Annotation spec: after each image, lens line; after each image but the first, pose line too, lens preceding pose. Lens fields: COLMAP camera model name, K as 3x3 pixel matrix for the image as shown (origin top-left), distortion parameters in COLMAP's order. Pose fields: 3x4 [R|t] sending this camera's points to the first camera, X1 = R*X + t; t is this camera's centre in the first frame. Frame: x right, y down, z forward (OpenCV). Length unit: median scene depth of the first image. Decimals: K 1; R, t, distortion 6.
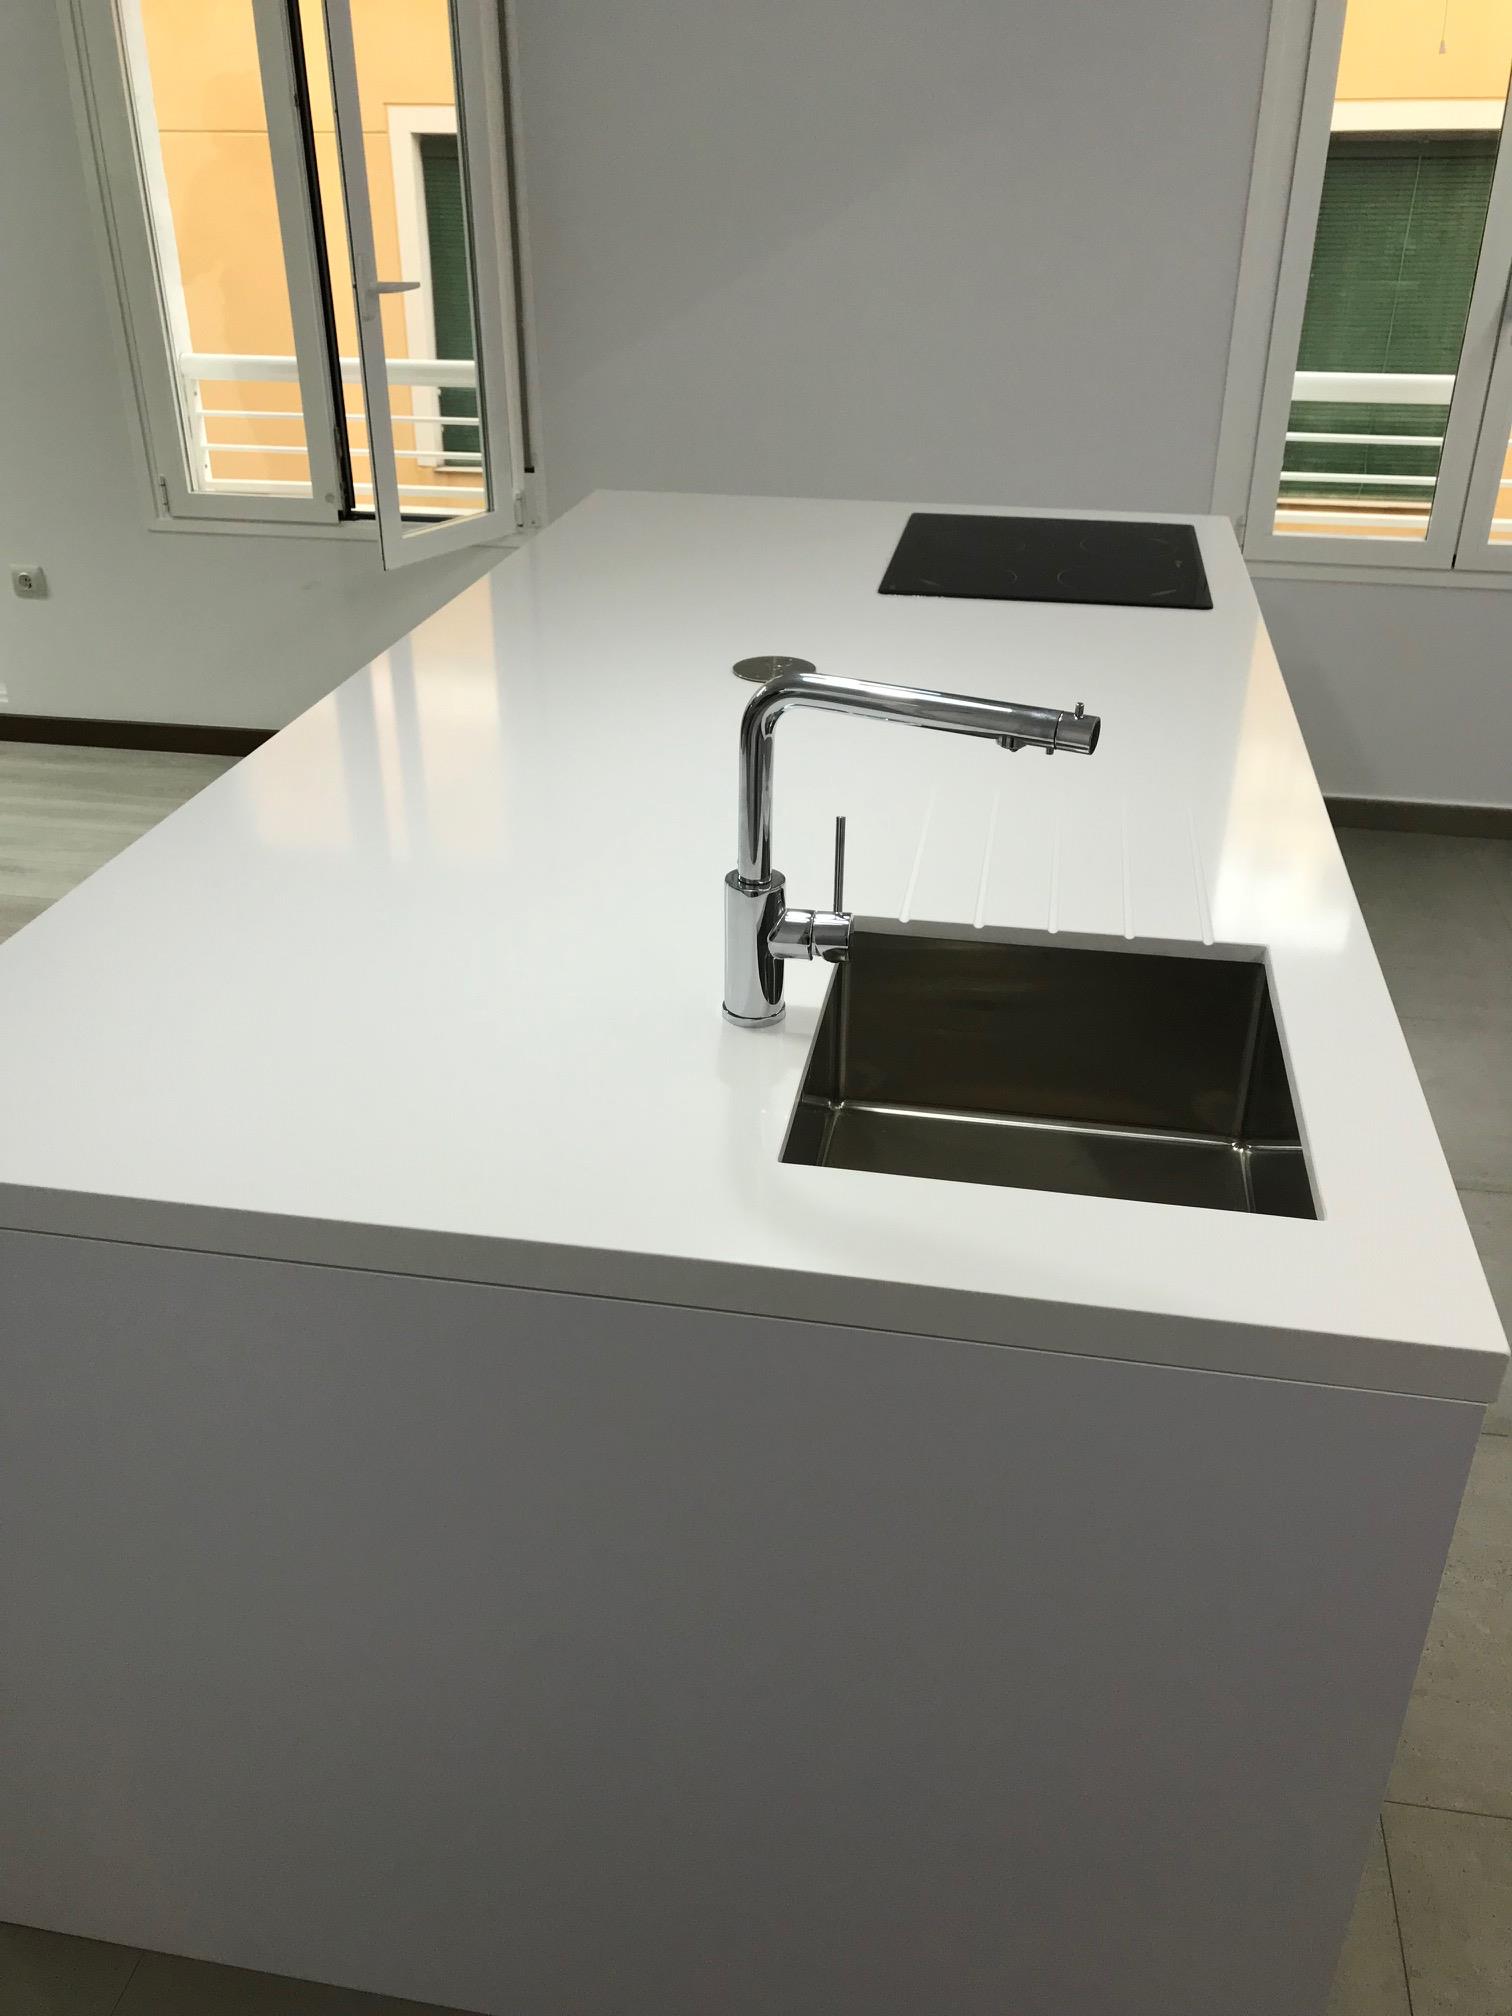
lens RADIAL K [[1658.0, 0, 760.8], [0, 1658.0, 996.2], [0, 0, 1]] dist [0.042773, -0.058437]
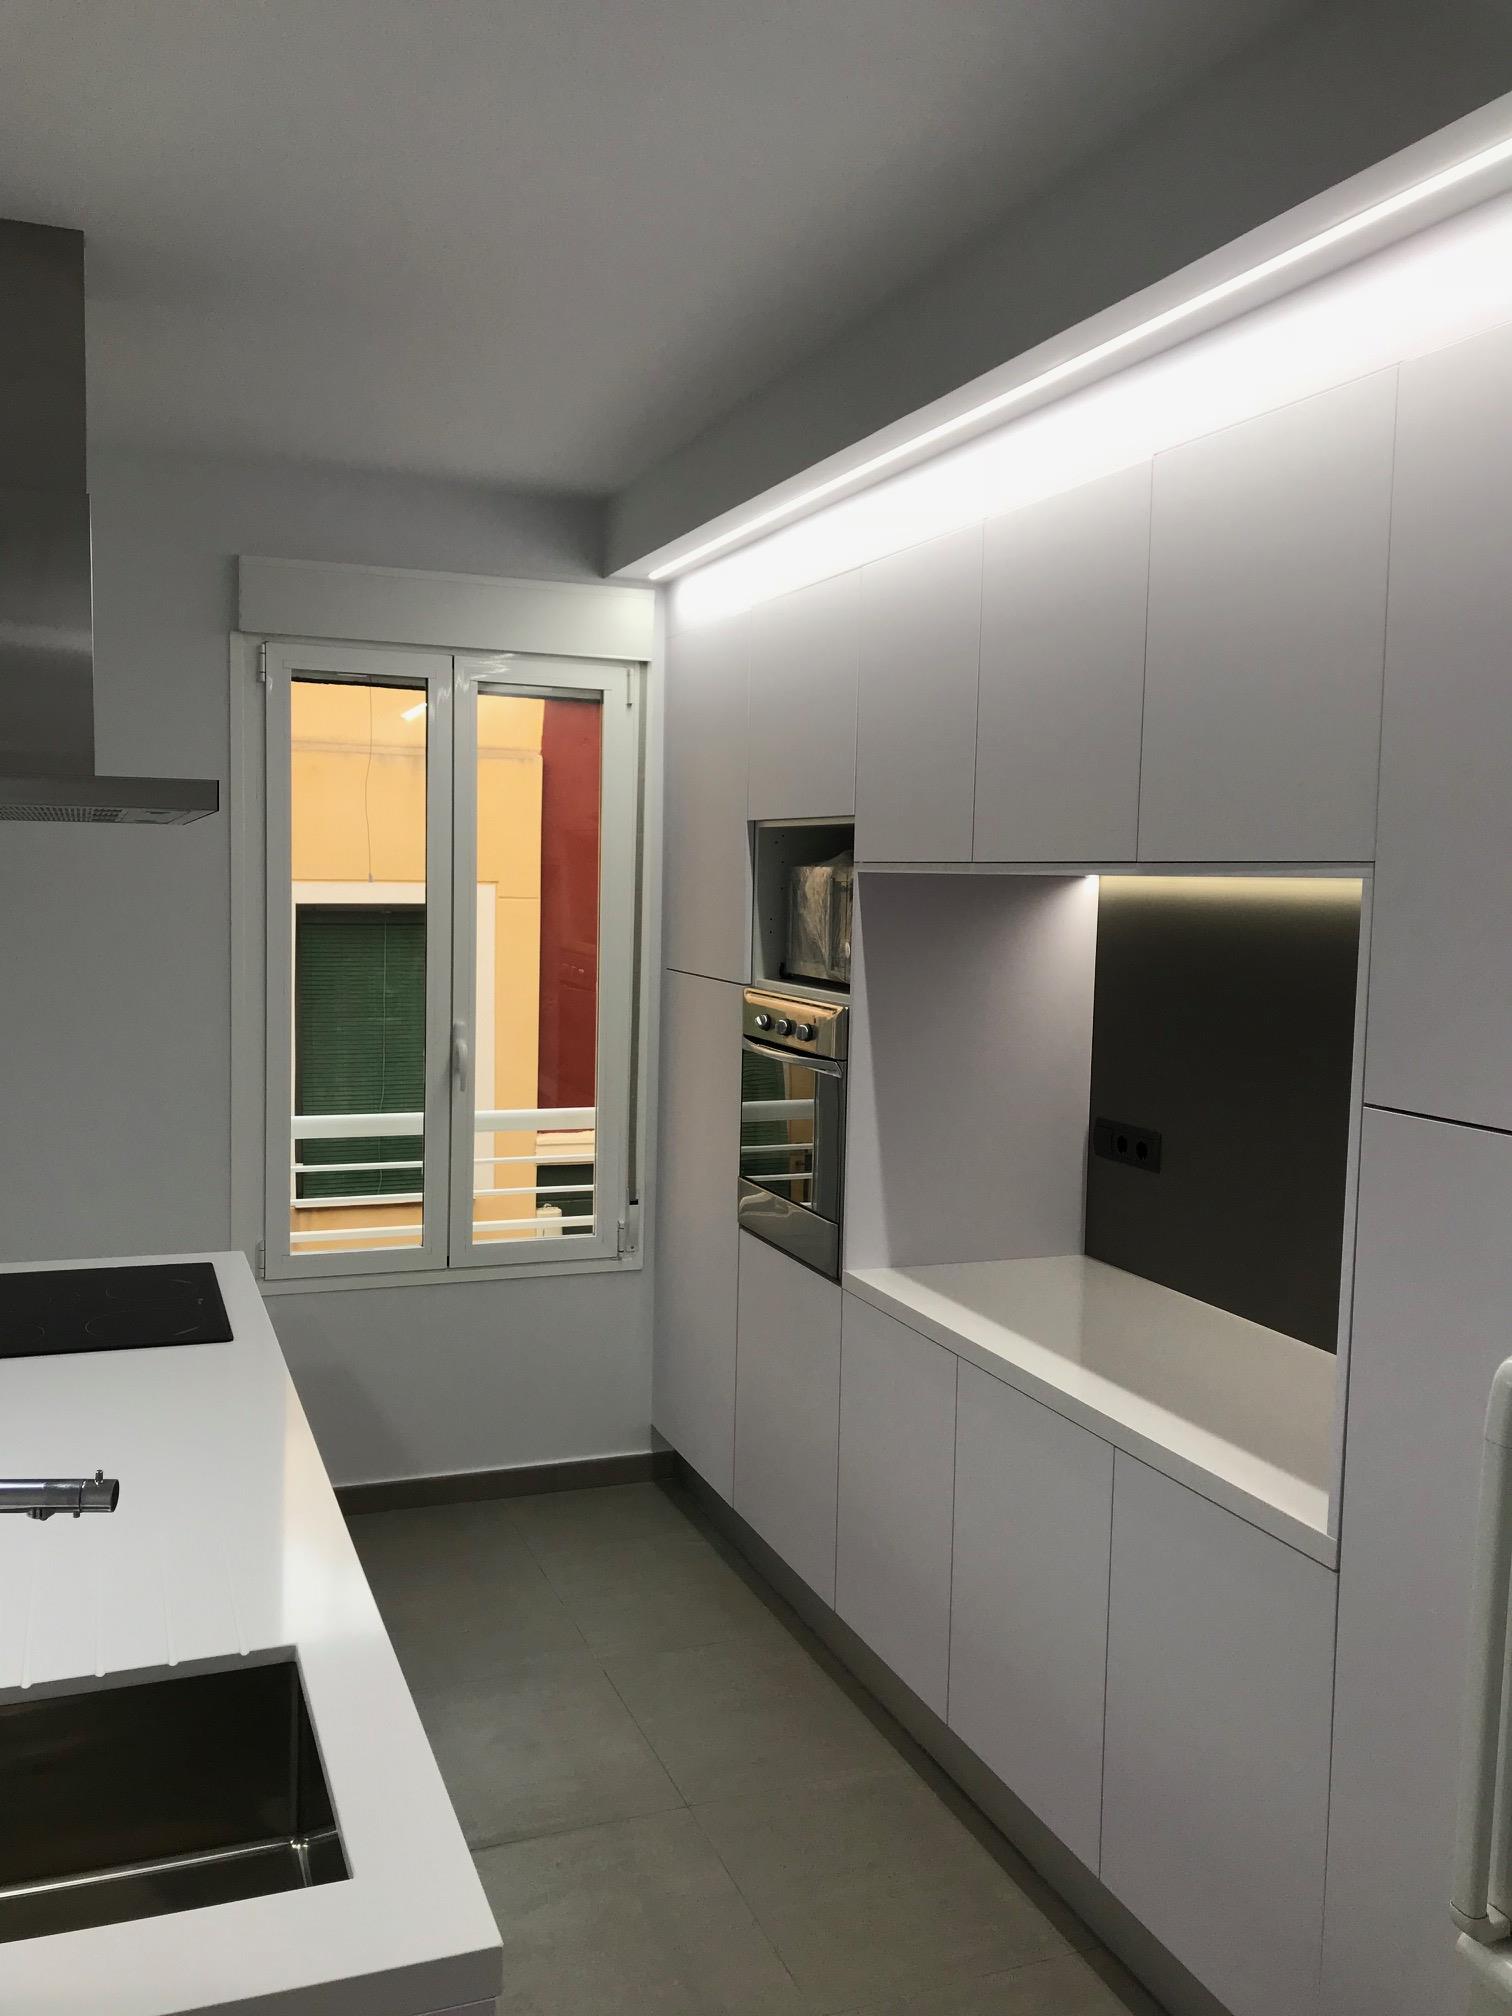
lens RADIAL K [[1664.2, 0, 716.9], [0, 1664.2, 1014.7], [0, 0, 1]] dist [0.045360, -0.003913]
pose [[0.862353, -0.025883, 0.505646, -0.021611], [0.219955, 0.918680, -0.328097, 0.013885], [-0.456035, 0.394155, 0.797919, -0.222506]]
